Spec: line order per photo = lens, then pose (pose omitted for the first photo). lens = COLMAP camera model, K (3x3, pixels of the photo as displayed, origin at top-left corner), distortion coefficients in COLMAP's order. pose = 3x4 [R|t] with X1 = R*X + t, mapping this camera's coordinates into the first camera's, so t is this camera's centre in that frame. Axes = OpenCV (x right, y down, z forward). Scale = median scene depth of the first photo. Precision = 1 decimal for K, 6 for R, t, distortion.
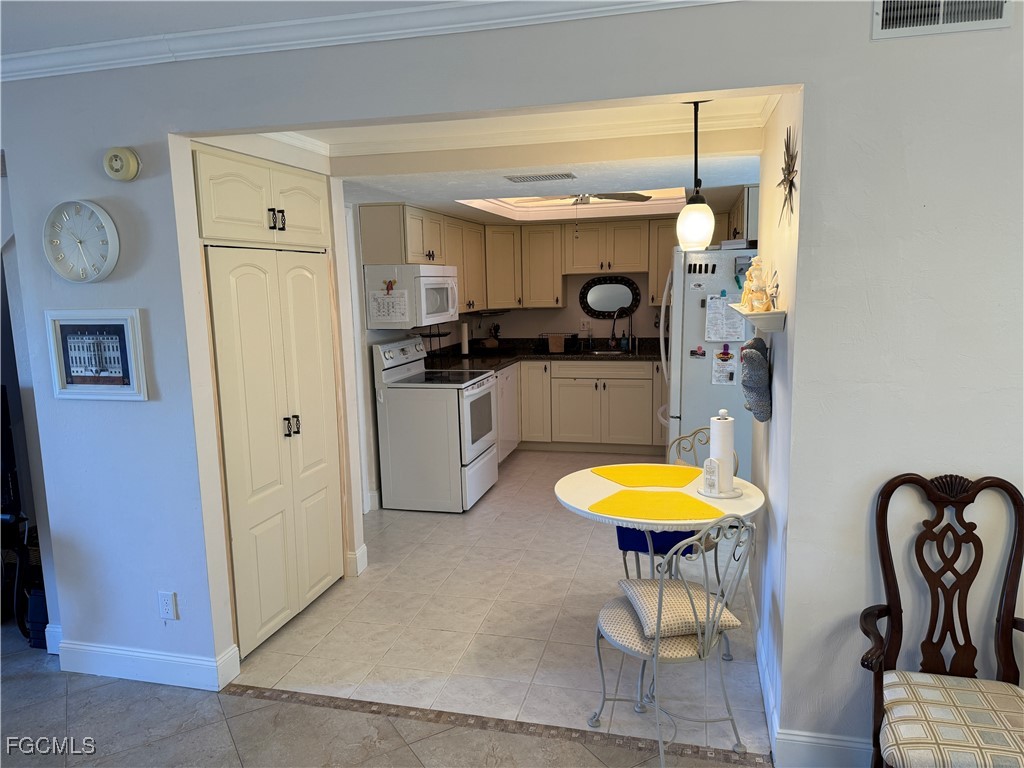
lens RADIAL K [[713.8, 0, 515.4], [0, 713.8, 388.0], [0, 0, 1]] dist [0.025620, -0.029713]
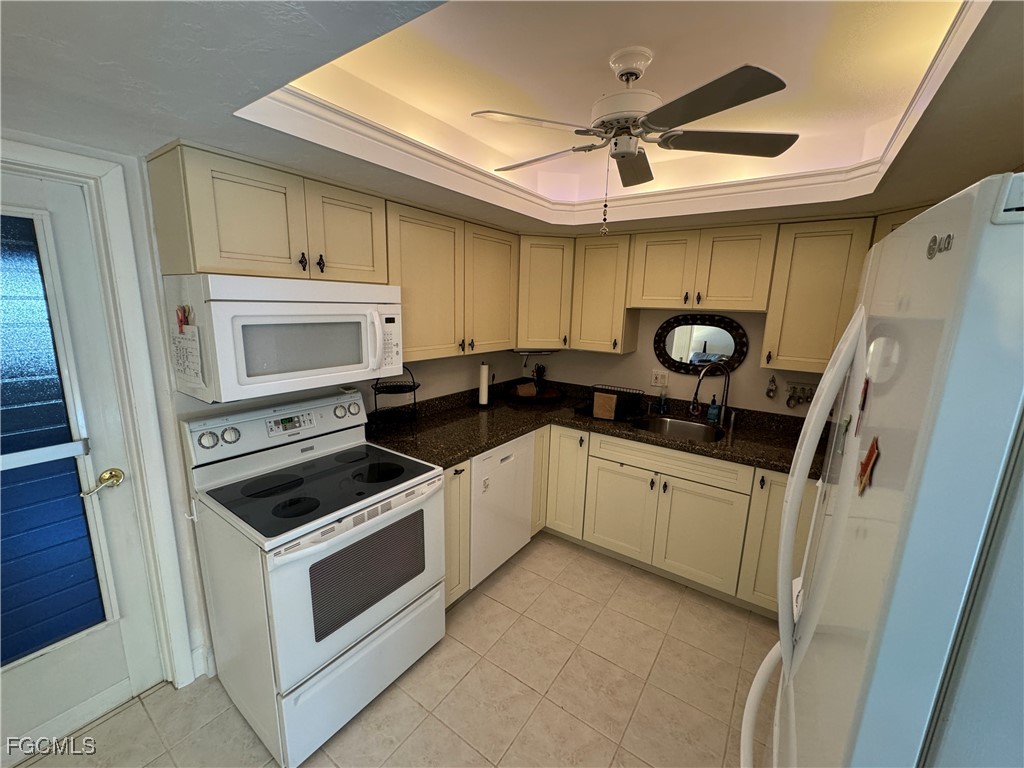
lens RADIAL K [[407.5, 0, 515.6], [0, 407.5, 376.8], [0, 0, 1]] dist [-0.006754, 0.000682]
pose [[0.931564, 0.110985, -0.346224, 0.161710], [-0.100403, 0.993768, 0.048411, -0.146500], [0.349440, -0.010336, 0.936902, 0.860440]]
